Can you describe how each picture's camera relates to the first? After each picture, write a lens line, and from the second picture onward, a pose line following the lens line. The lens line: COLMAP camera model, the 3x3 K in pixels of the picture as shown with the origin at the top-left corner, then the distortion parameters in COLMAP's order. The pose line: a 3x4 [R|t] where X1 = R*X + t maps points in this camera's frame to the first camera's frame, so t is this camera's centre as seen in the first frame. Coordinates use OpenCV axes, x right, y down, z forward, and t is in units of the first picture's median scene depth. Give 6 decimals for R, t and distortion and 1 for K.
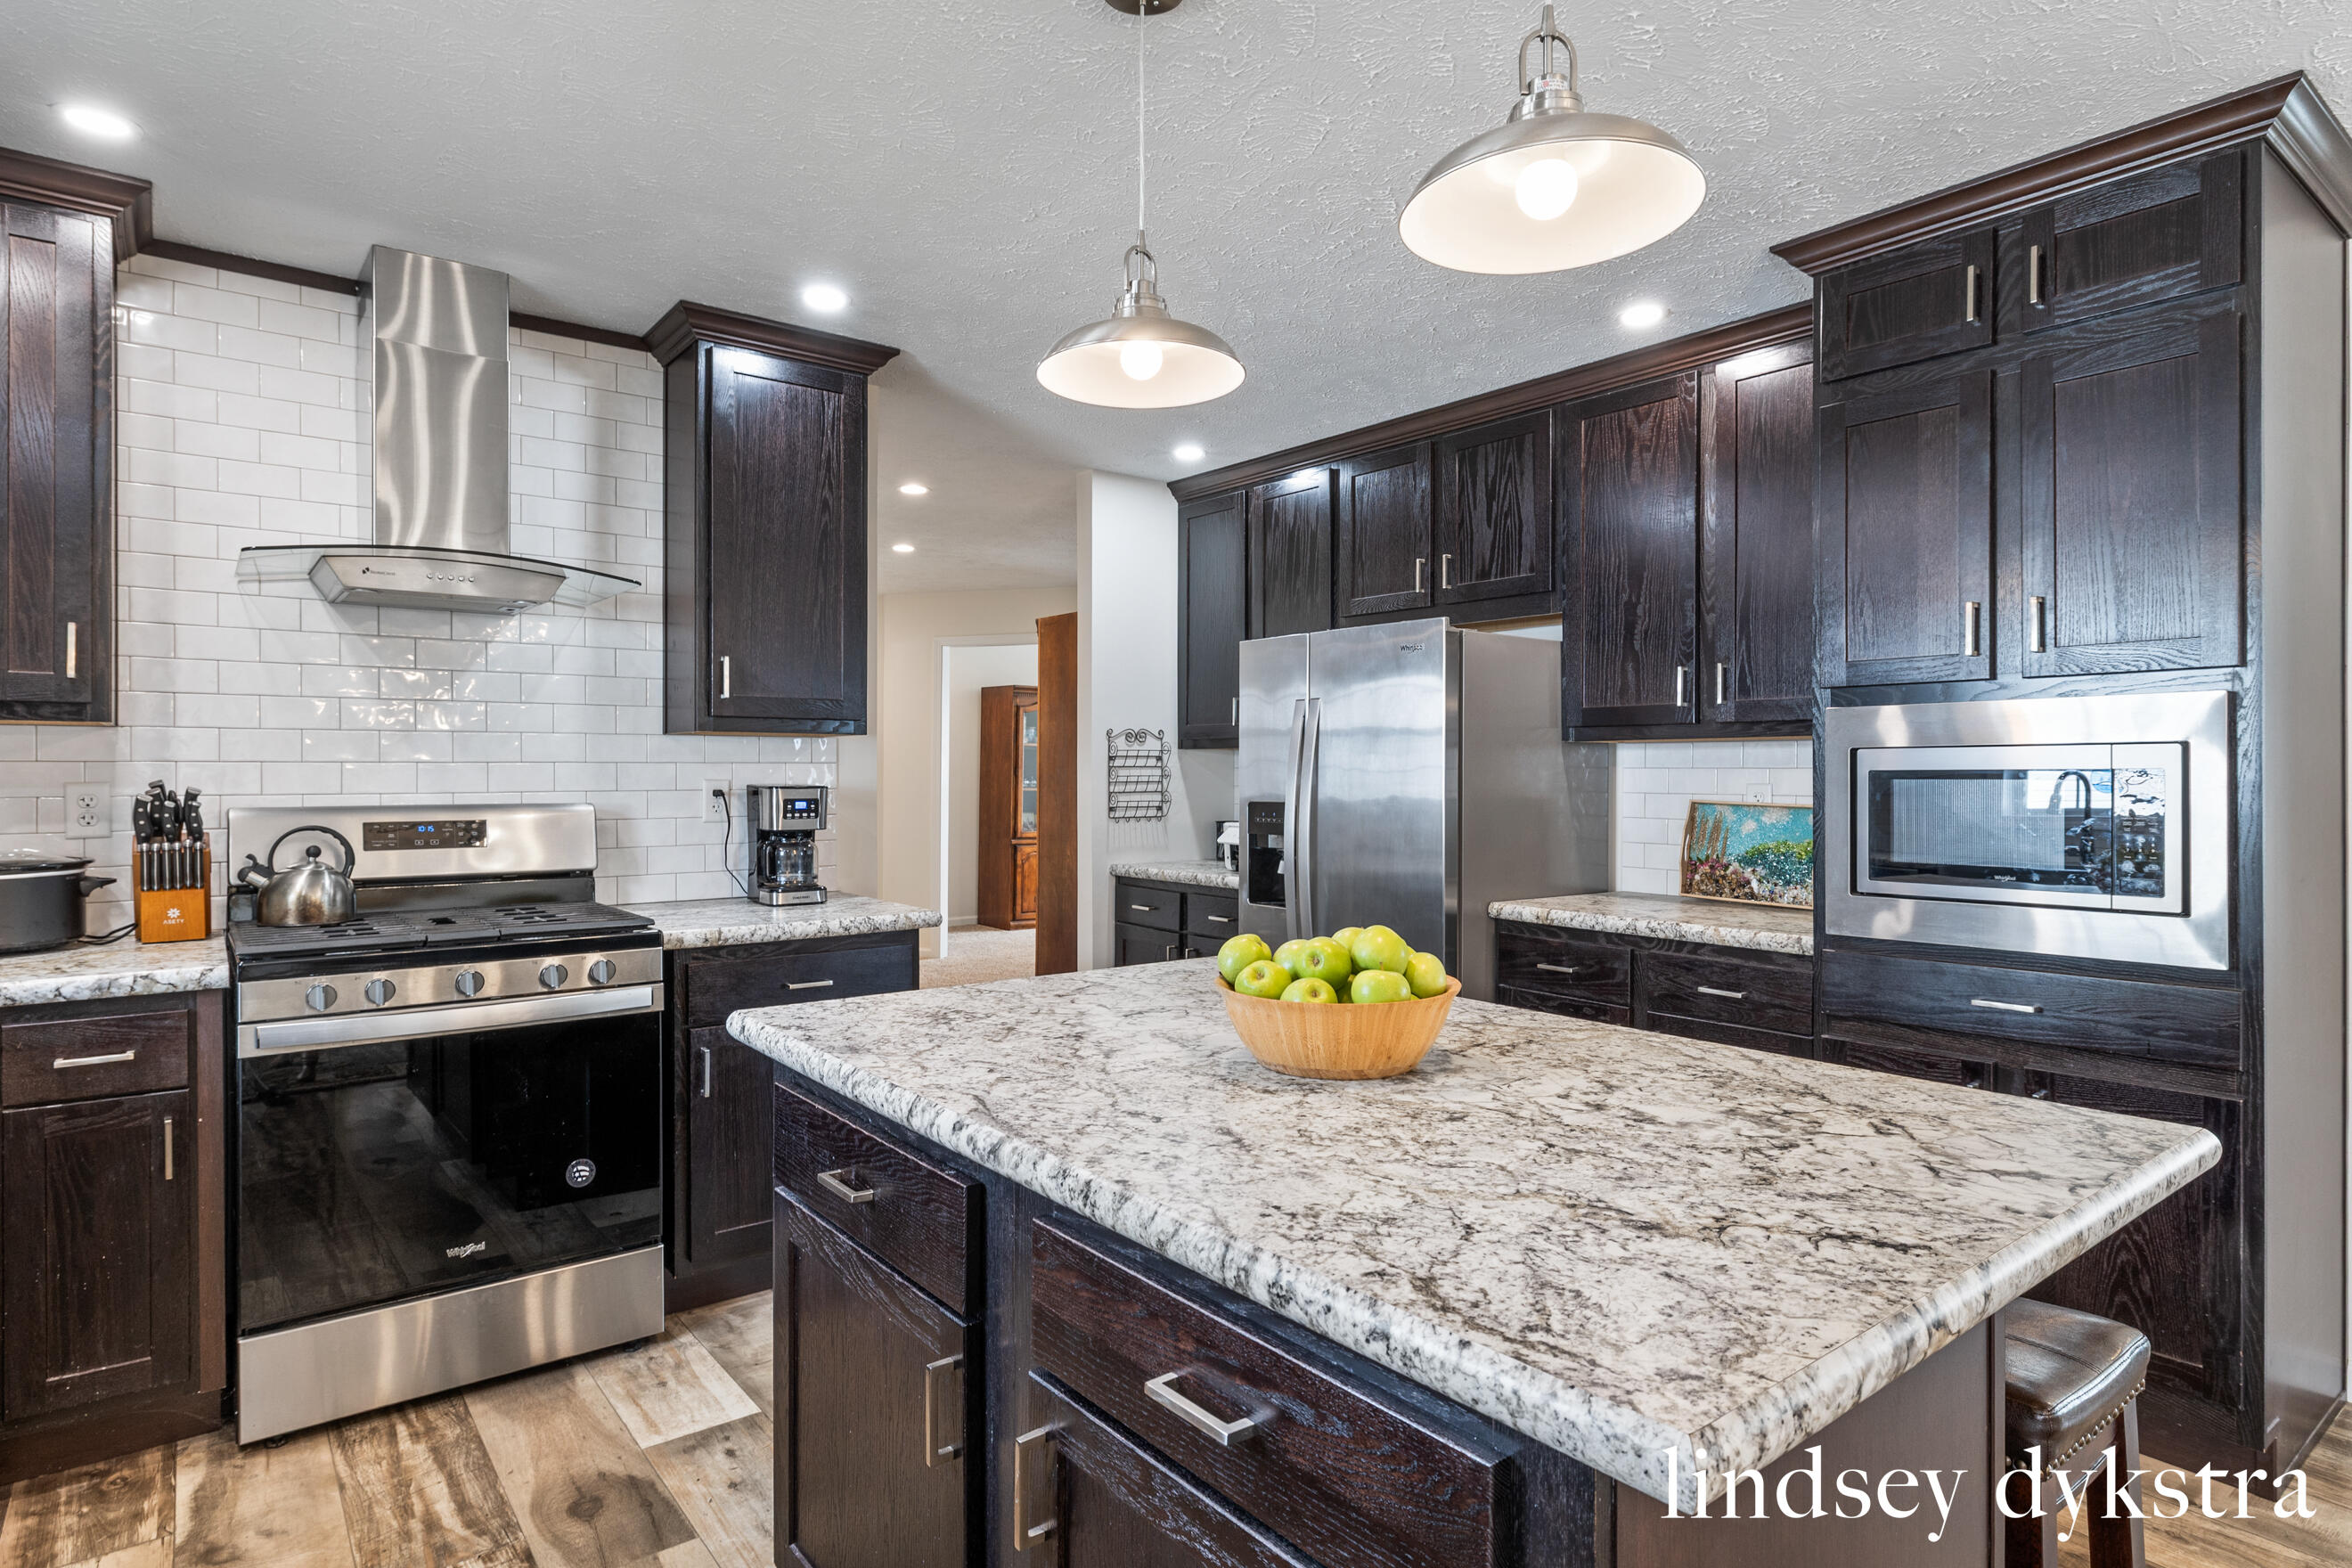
lens RADIAL K [[1267.5, 0, 1171.0], [0, 1267.5, 774.8], [0, 0, 1]] dist [0.005937, -0.003099]
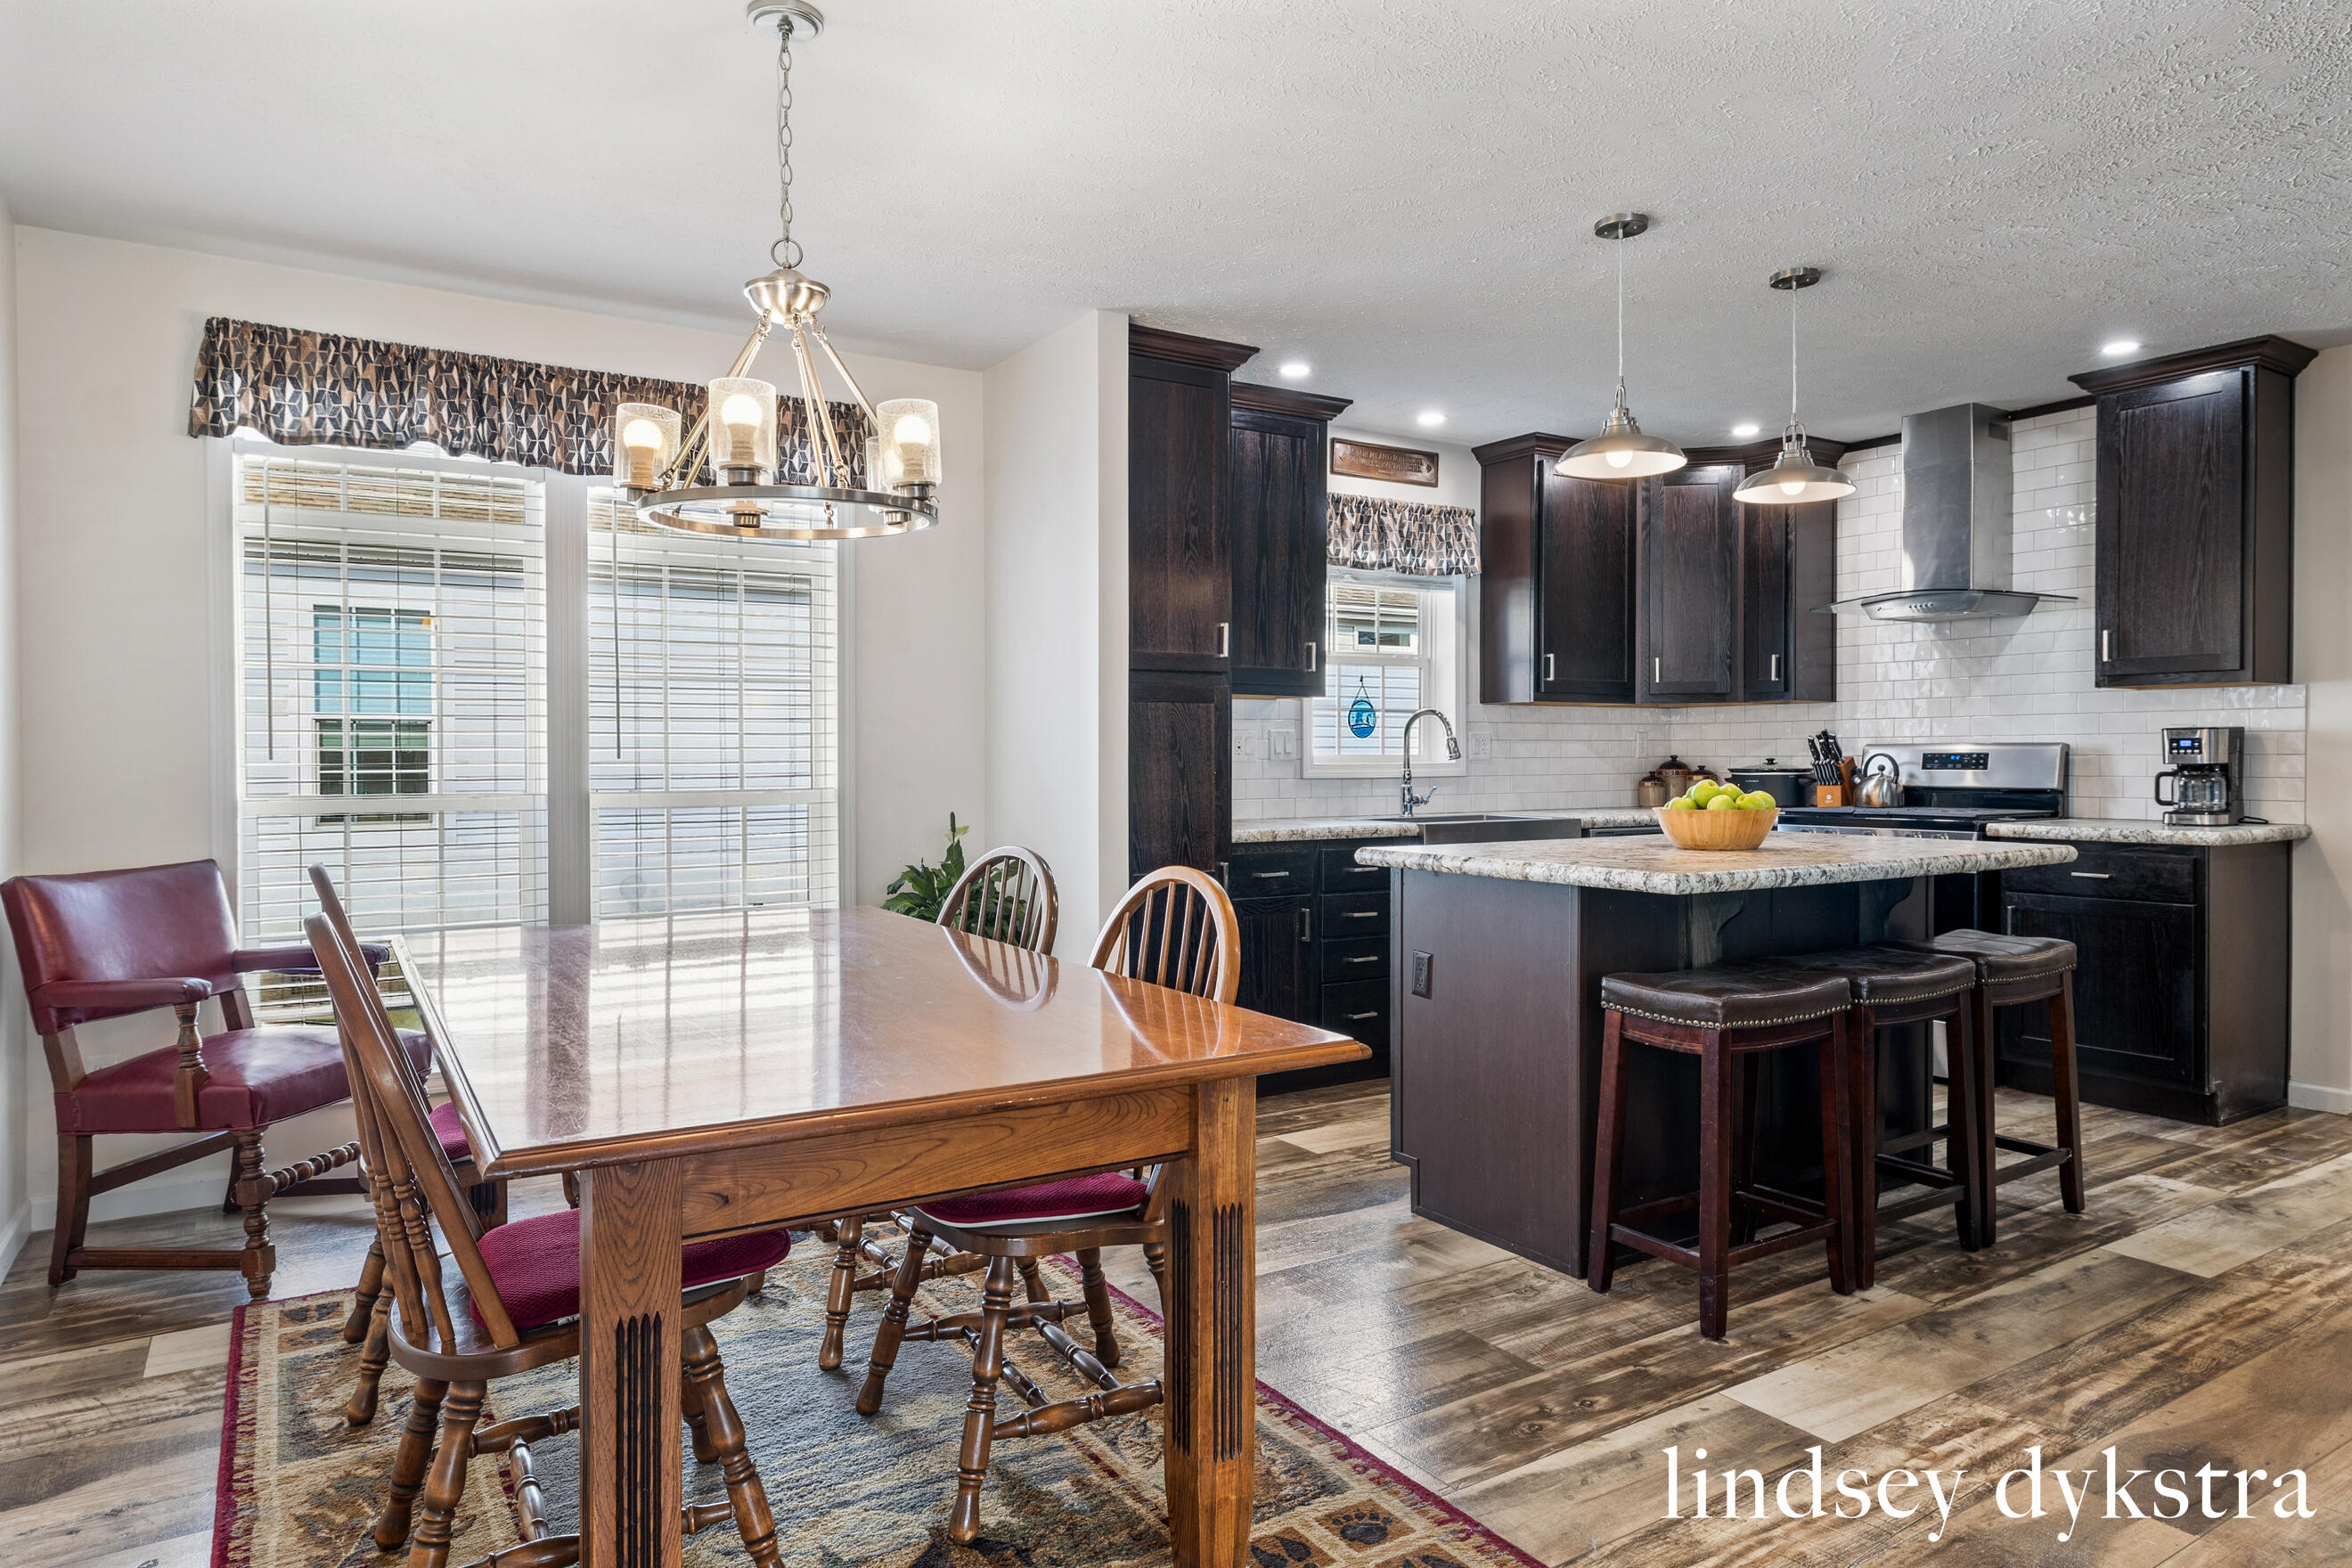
lens RADIAL K [[1409.9, 0, 1176.3], [0, 1409.9, 776.9], [0, 0, 1]] dist [-0.008872, 0.000151]
pose [[-0.092741, 0.014418, -0.995586, 1.340526], [0.000967, 0.999896, 0.014390, 0.042303], [0.995690, 0.000371, -0.092746, 0.190798]]
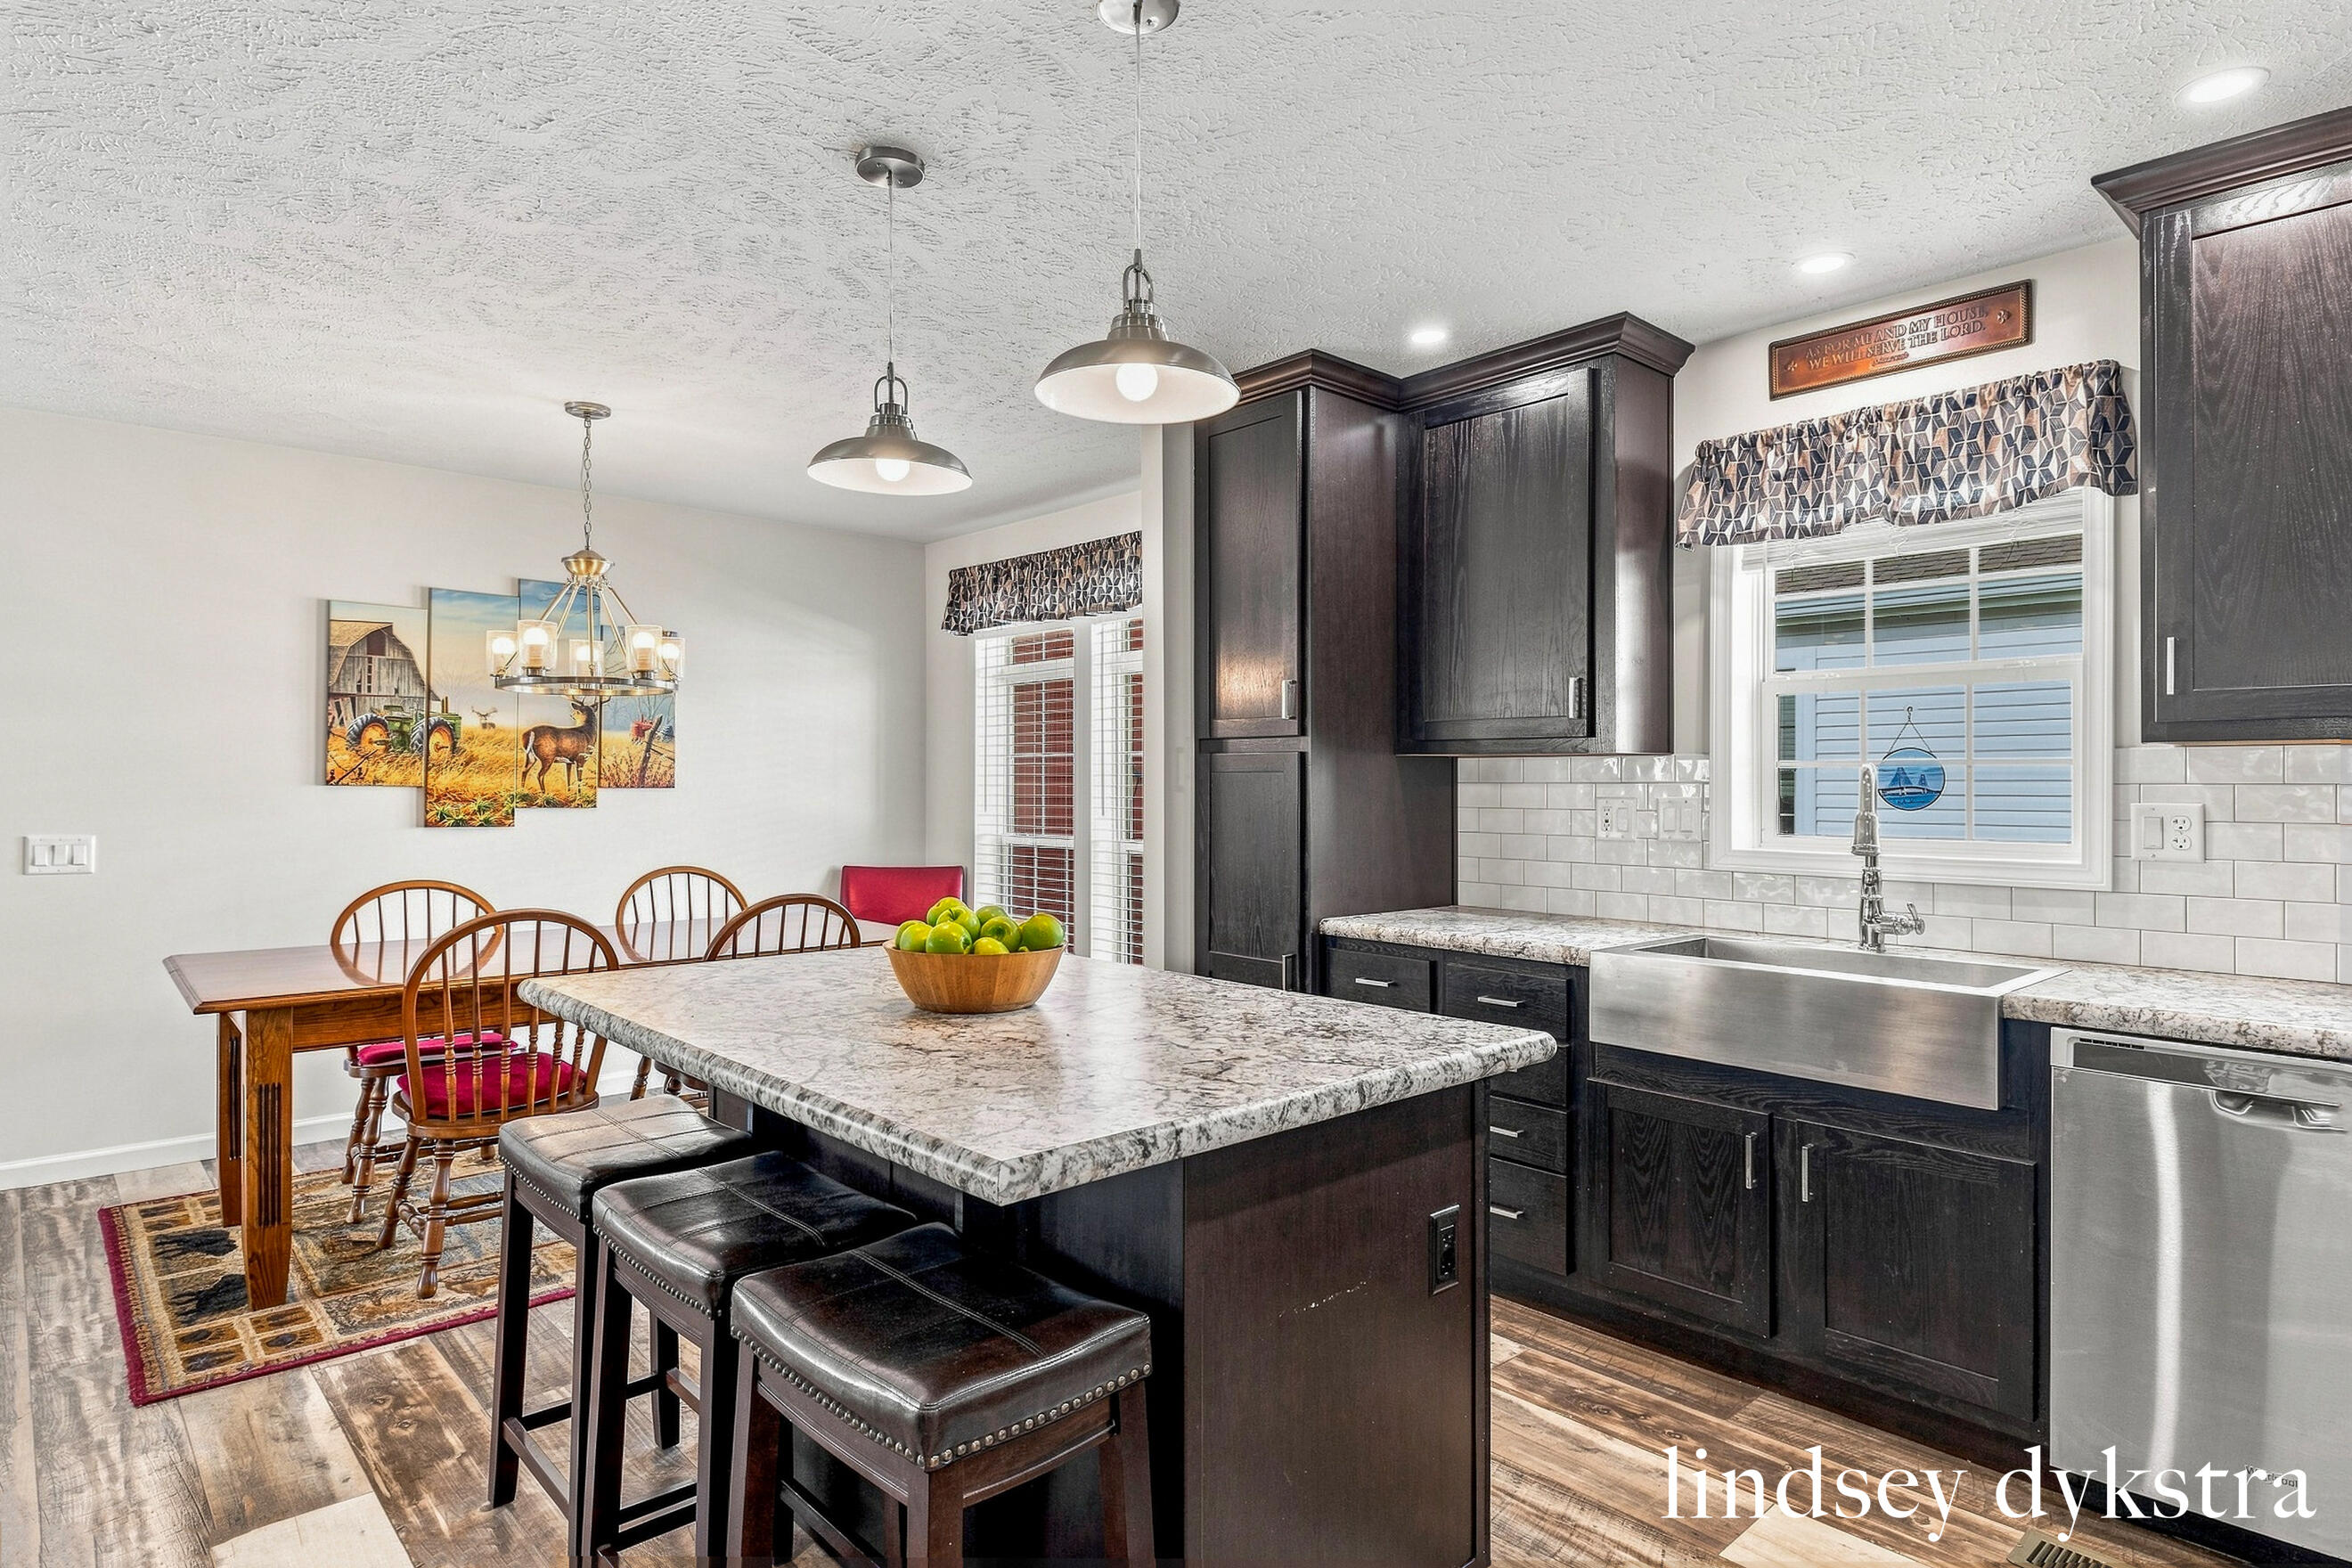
lens RADIAL K [[1267.5, 0, 1177.7], [0, 1267.5, 779.3], [0, 0, 1]] dist [0.005937, -0.003099]
pose [[-0.995597, -0.005518, -0.093576, 0.022728], [-0.005268, 0.999982, -0.002922, -0.004700], [0.093590, -0.002416, -0.995608, 1.279816]]
